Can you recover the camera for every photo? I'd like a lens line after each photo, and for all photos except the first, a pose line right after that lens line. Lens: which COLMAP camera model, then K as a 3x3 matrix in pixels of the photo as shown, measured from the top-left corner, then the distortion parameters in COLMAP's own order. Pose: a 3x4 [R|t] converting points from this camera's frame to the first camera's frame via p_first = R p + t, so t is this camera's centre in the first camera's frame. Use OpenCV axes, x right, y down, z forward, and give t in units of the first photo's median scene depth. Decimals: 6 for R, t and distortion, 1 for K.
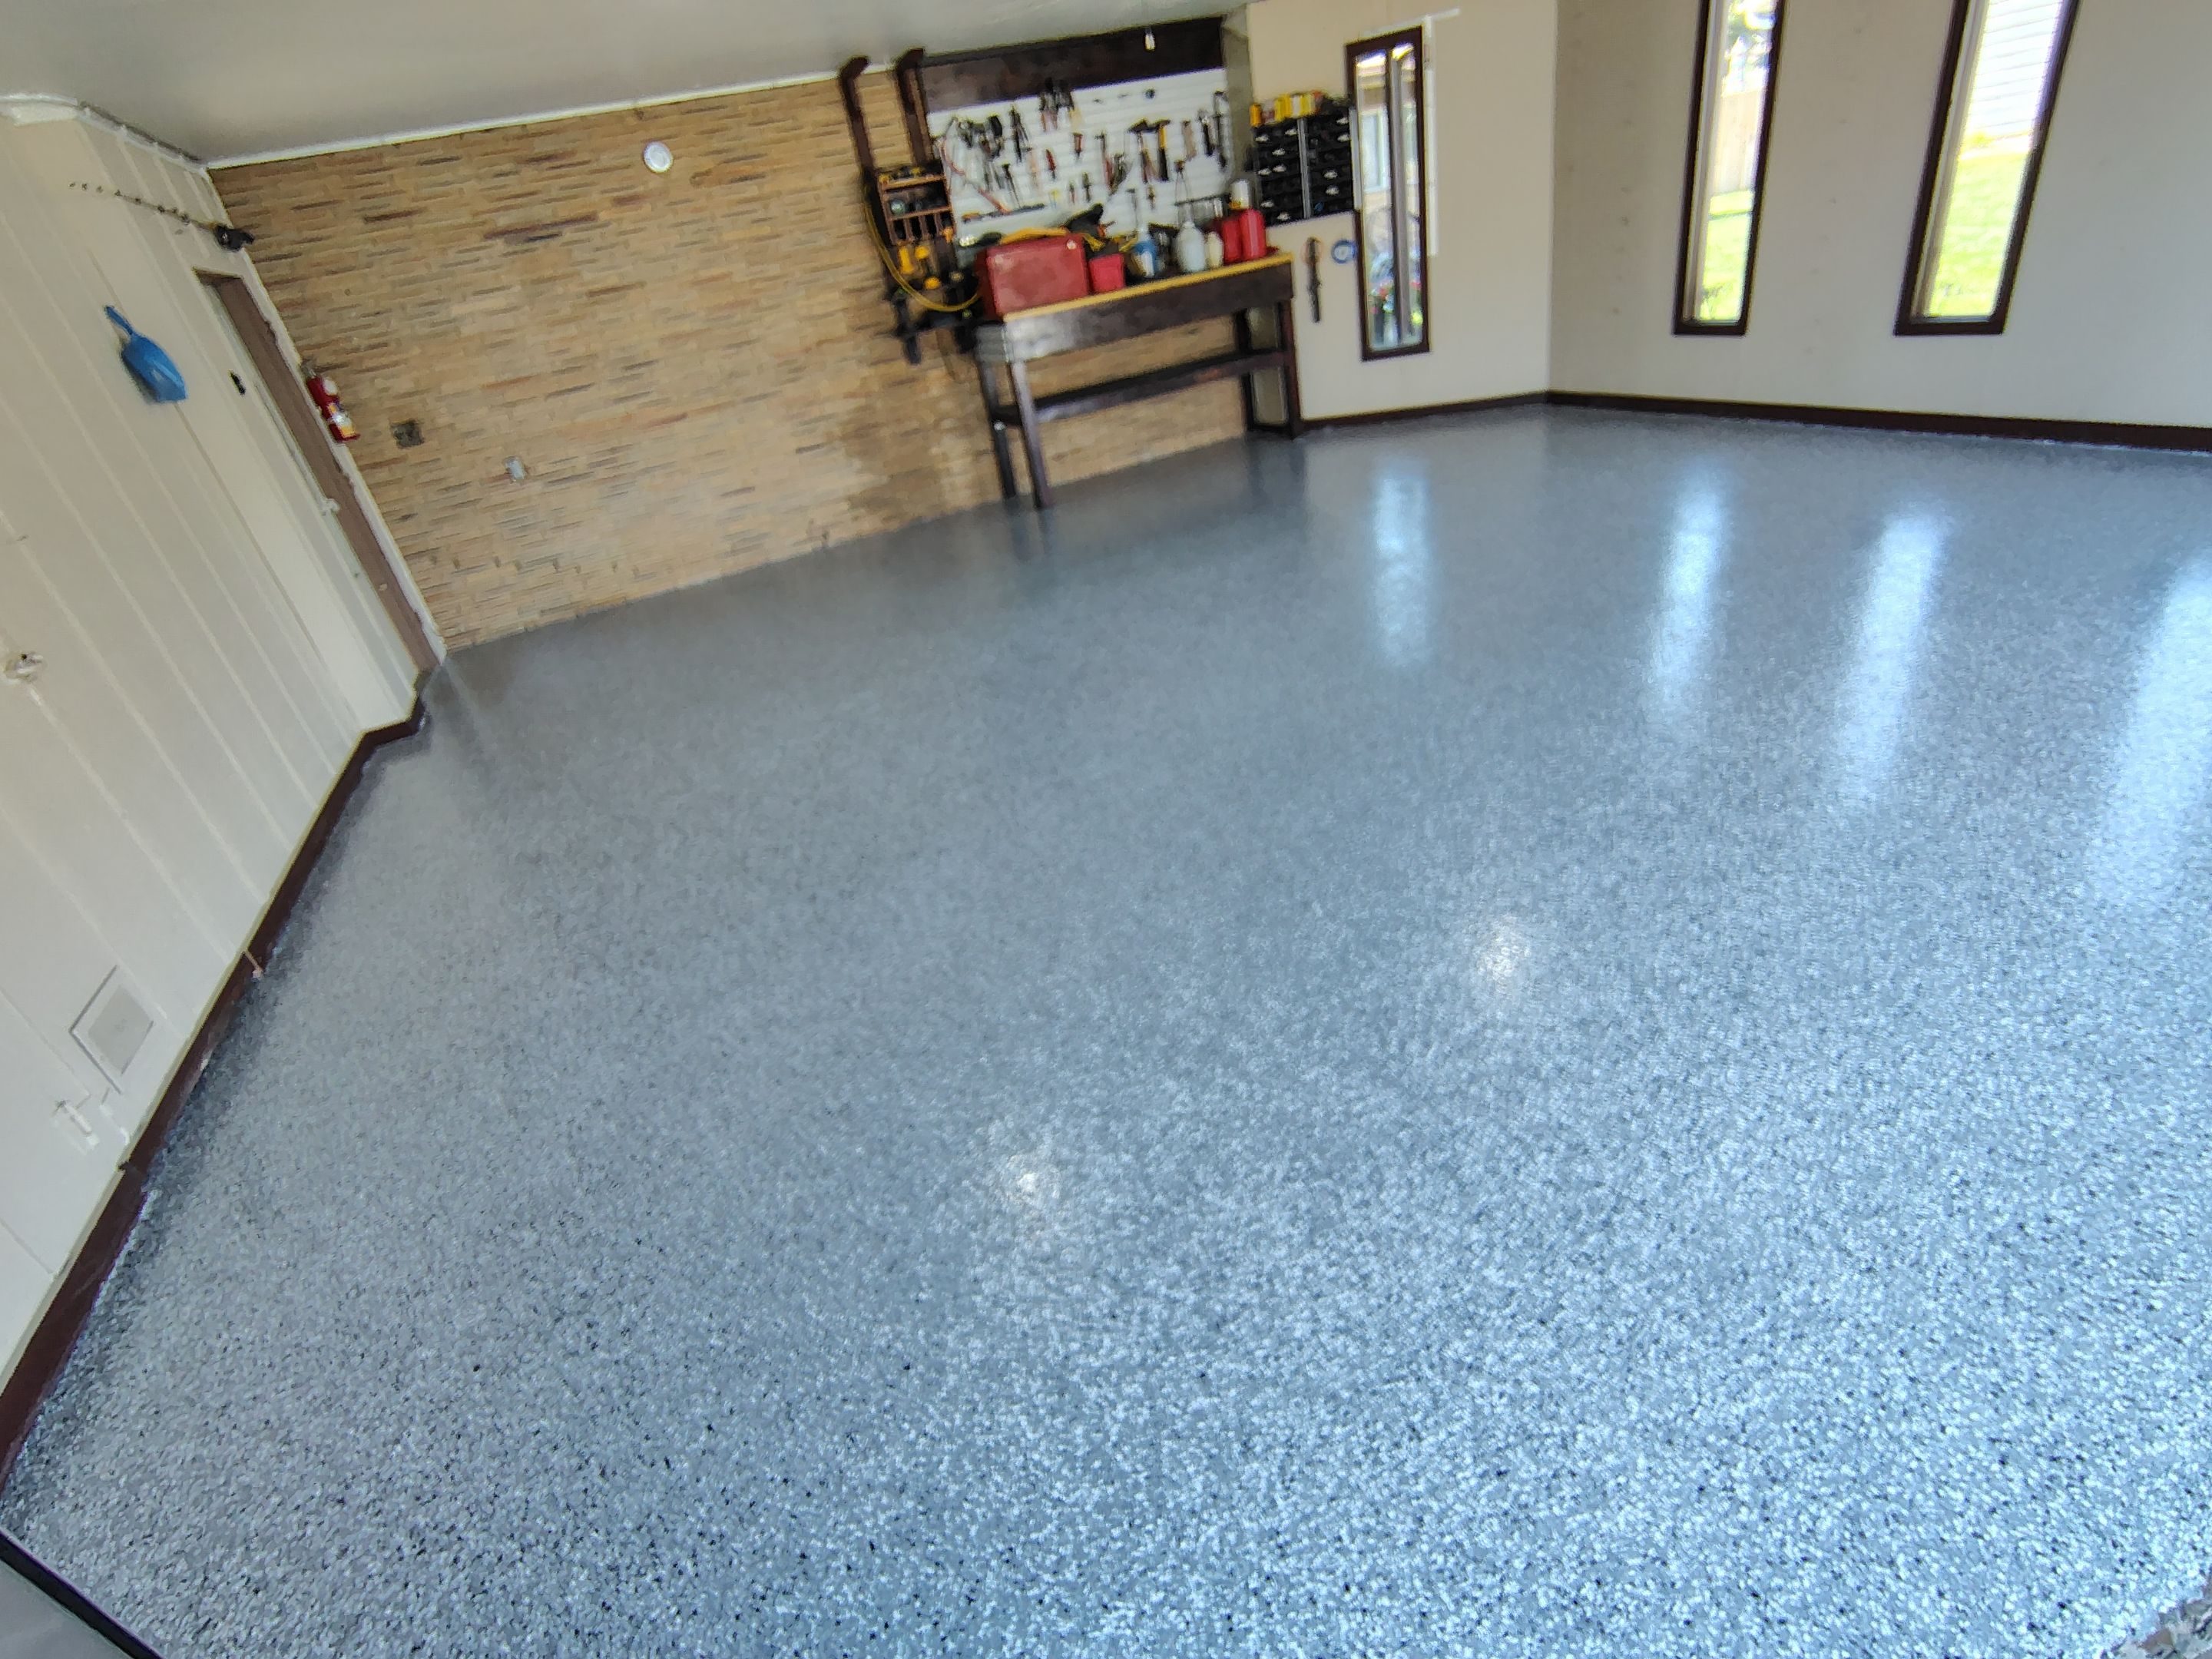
lens RADIAL K [[1044.1, 0, 1109.9], [0, 1044.1, 836.3], [0, 0, 1]] dist [-0.011521, 0.006667]
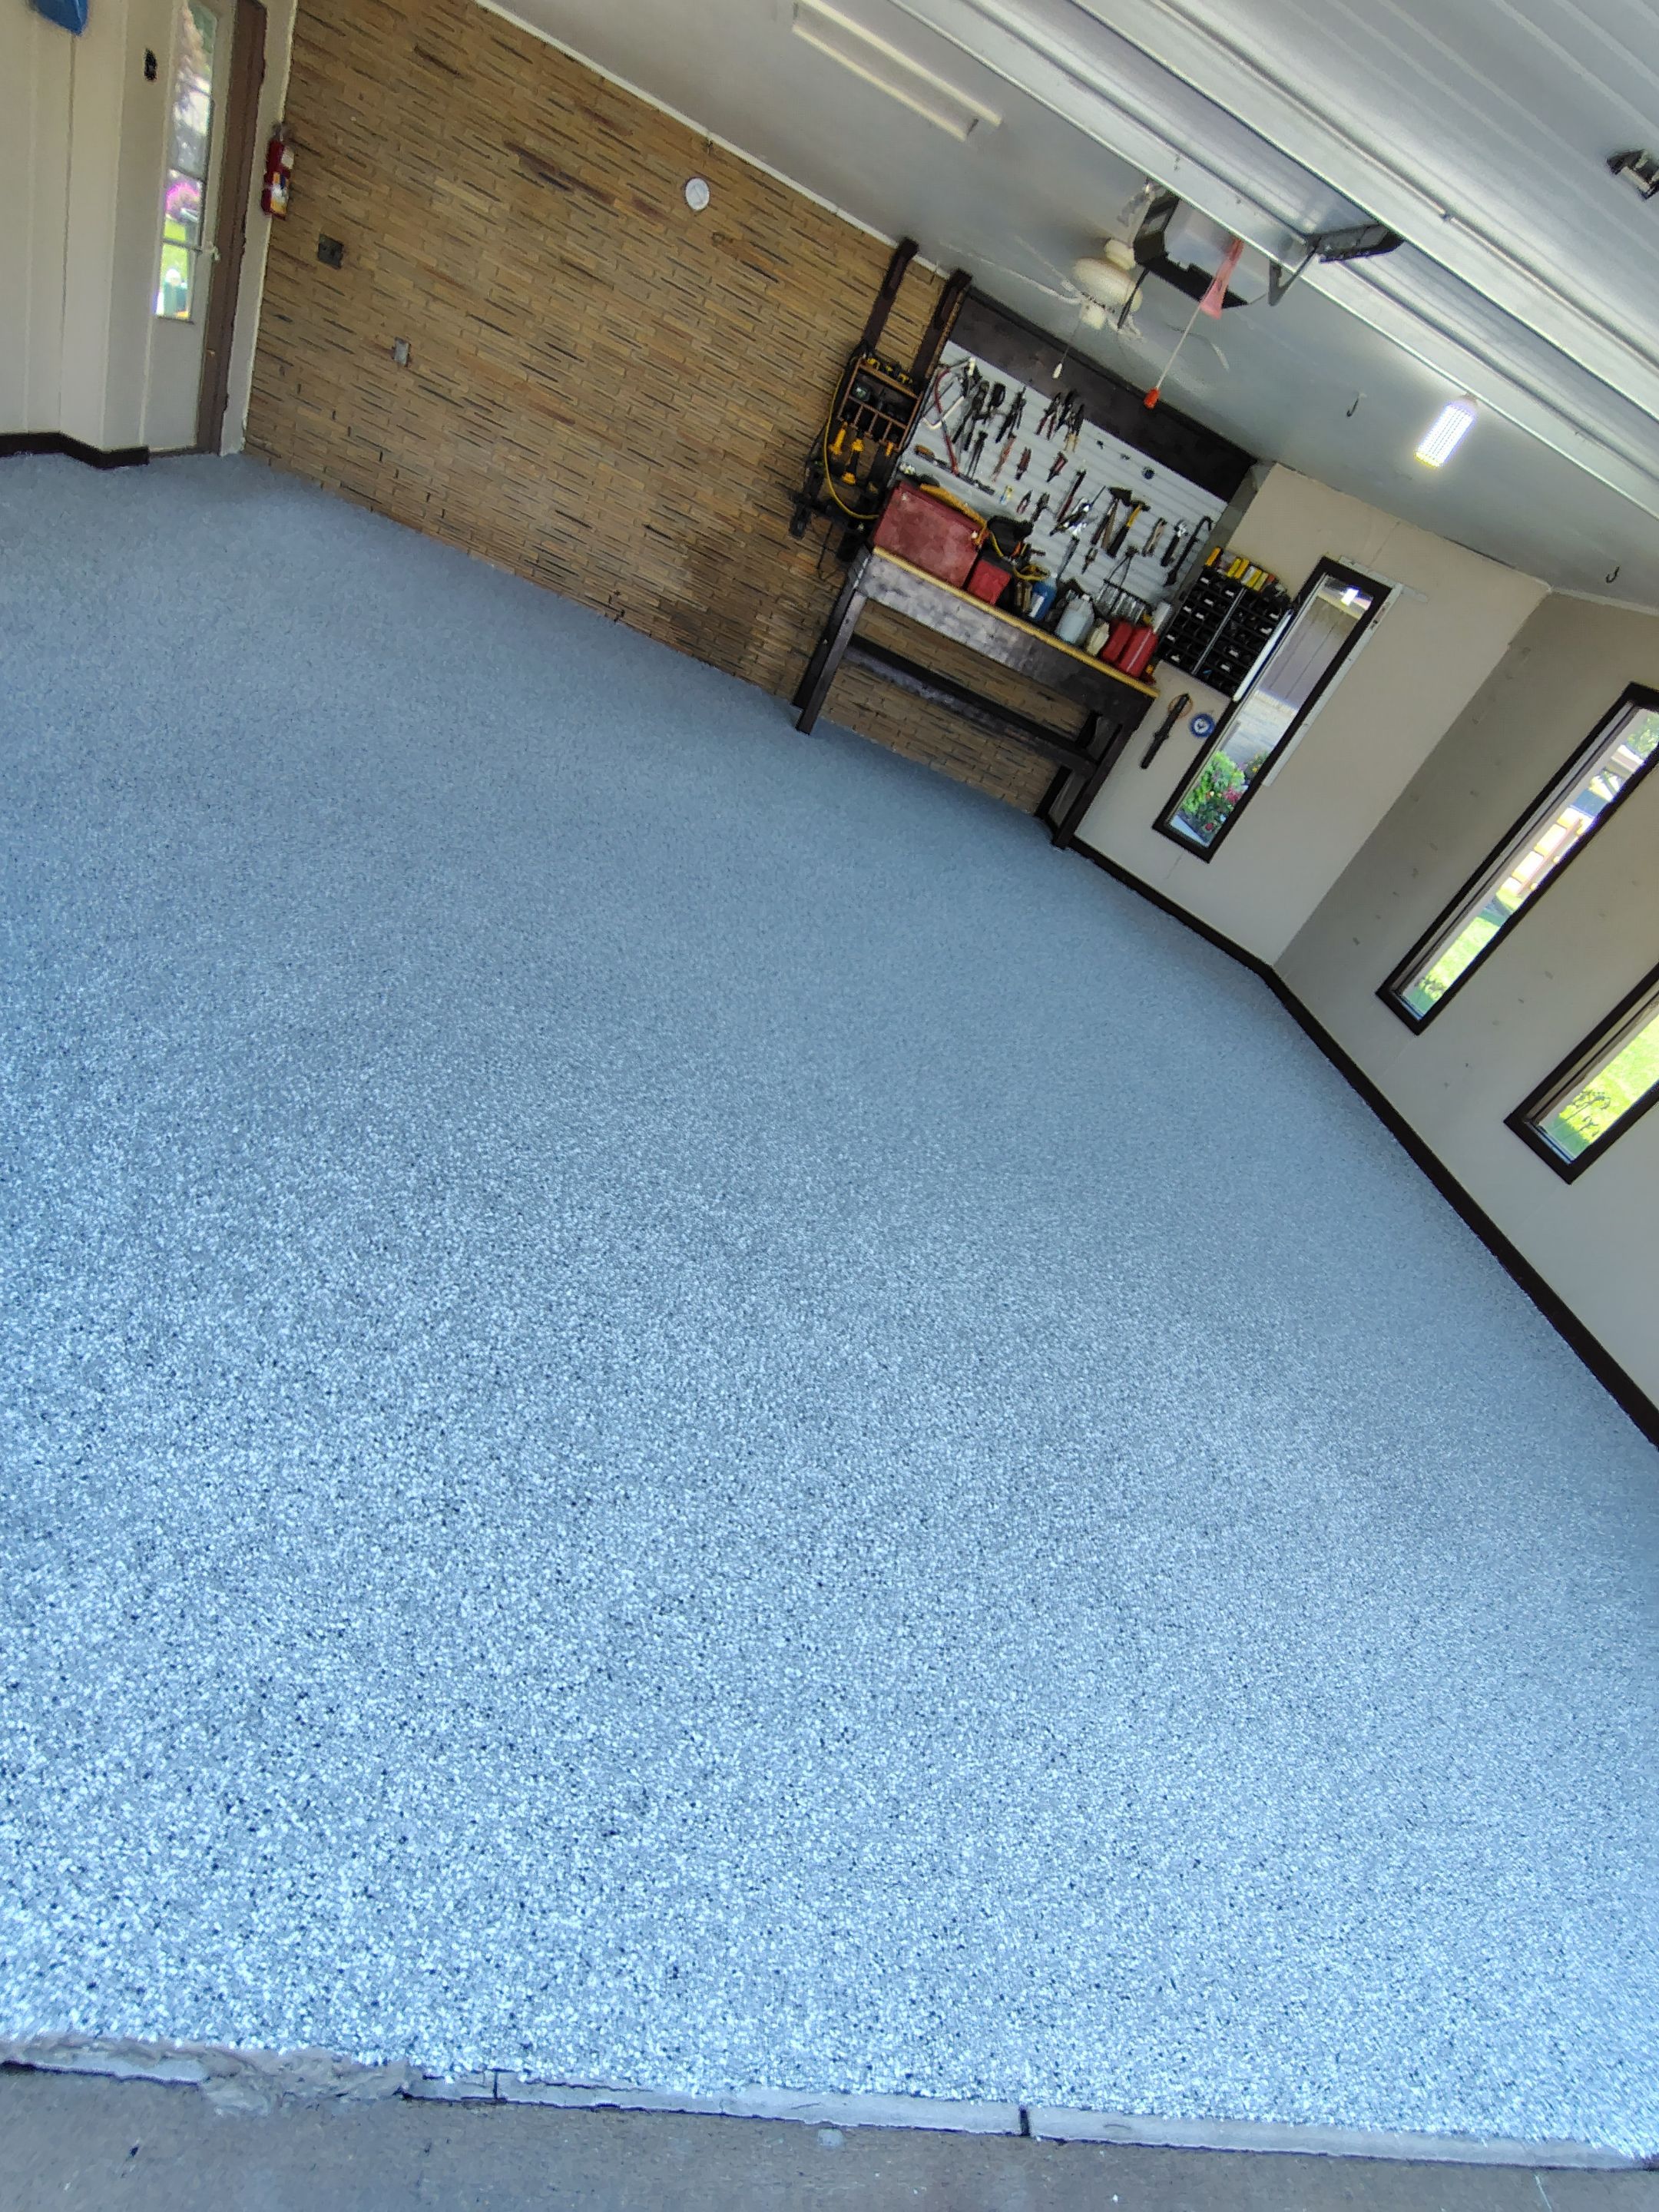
lens RADIAL K [[1017.1, 0, 819.5], [0, 1017.1, 1101.9], [0, 0, 1]] dist [-0.003416, -0.000103]
pose [[0.760637, 0.648851, -0.020594, 0.222222], [-0.648686, 0.760913, 0.014792, -0.077949], [0.025268, 0.002107, 0.999678, 0.033337]]
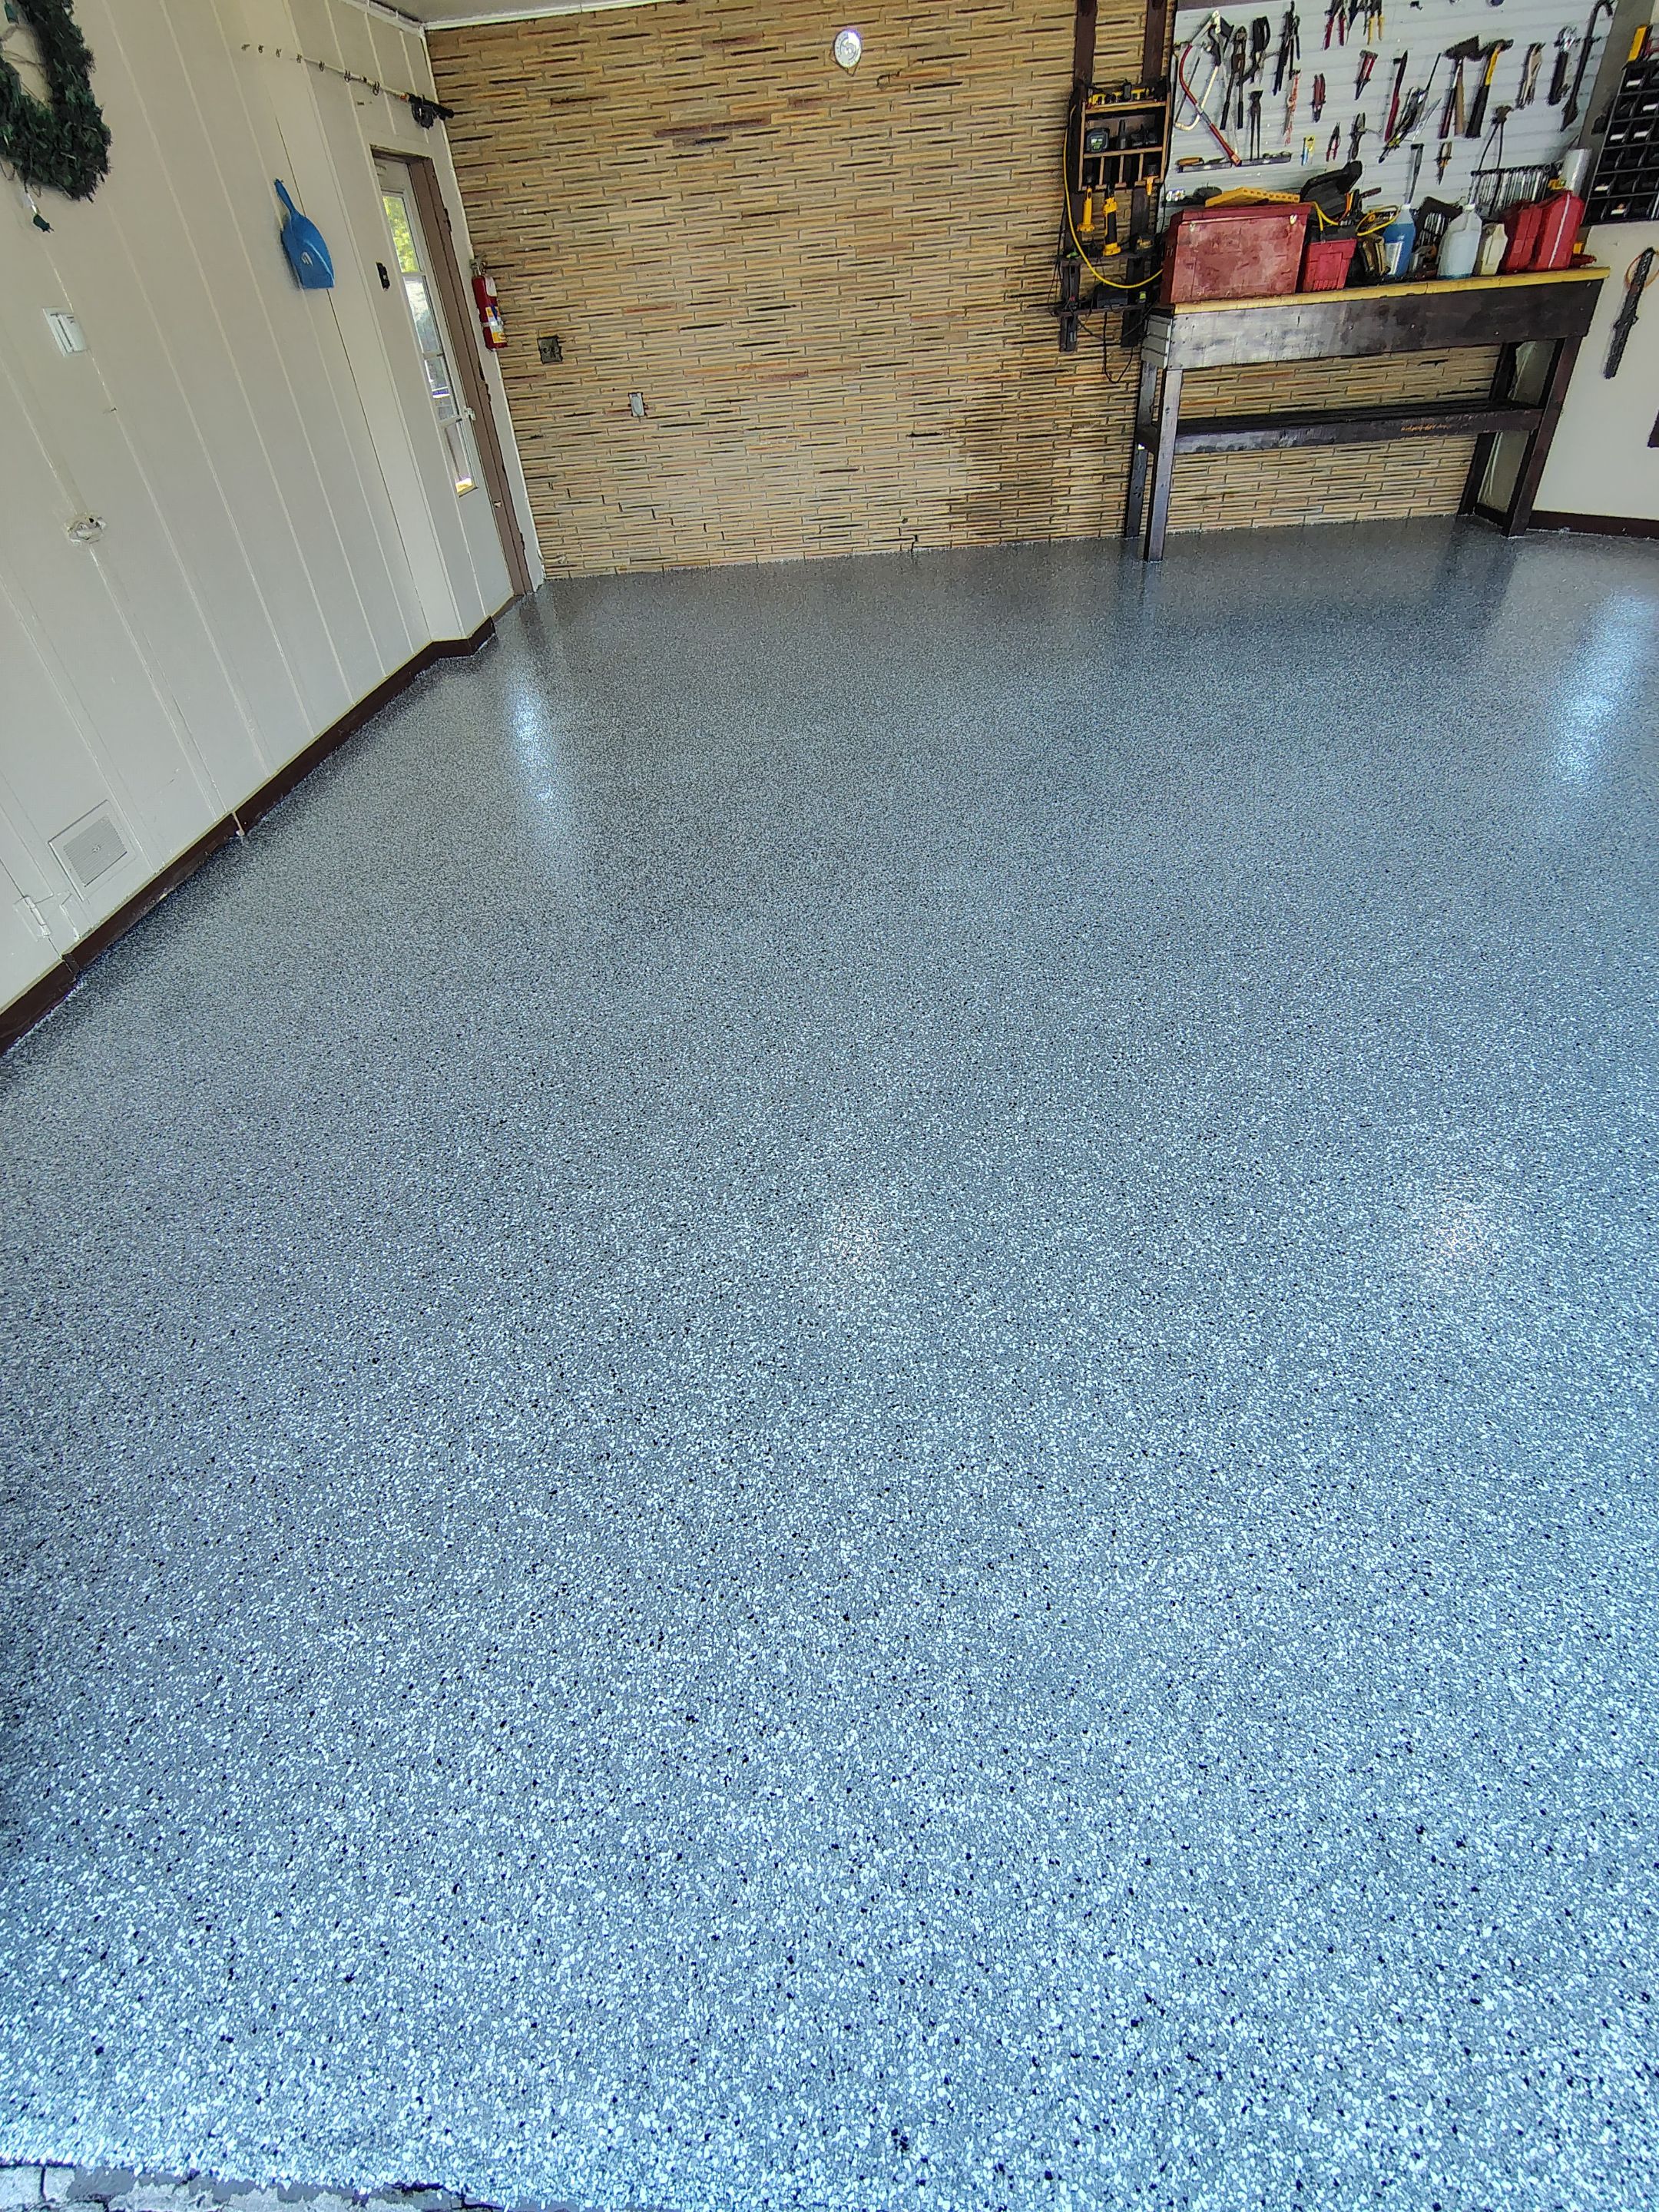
lens RADIAL K [[1033.2, 0, 827.2], [0, 1033.2, 1105.4], [0, 0, 1]] dist [-0.009440, 0.001444]
pose [[0.884763, 0.368387, -0.285457, 0.122473], [-0.296077, 0.917333, 0.266154, -0.050612], [0.359907, -0.150966, 0.920693, 0.049418]]
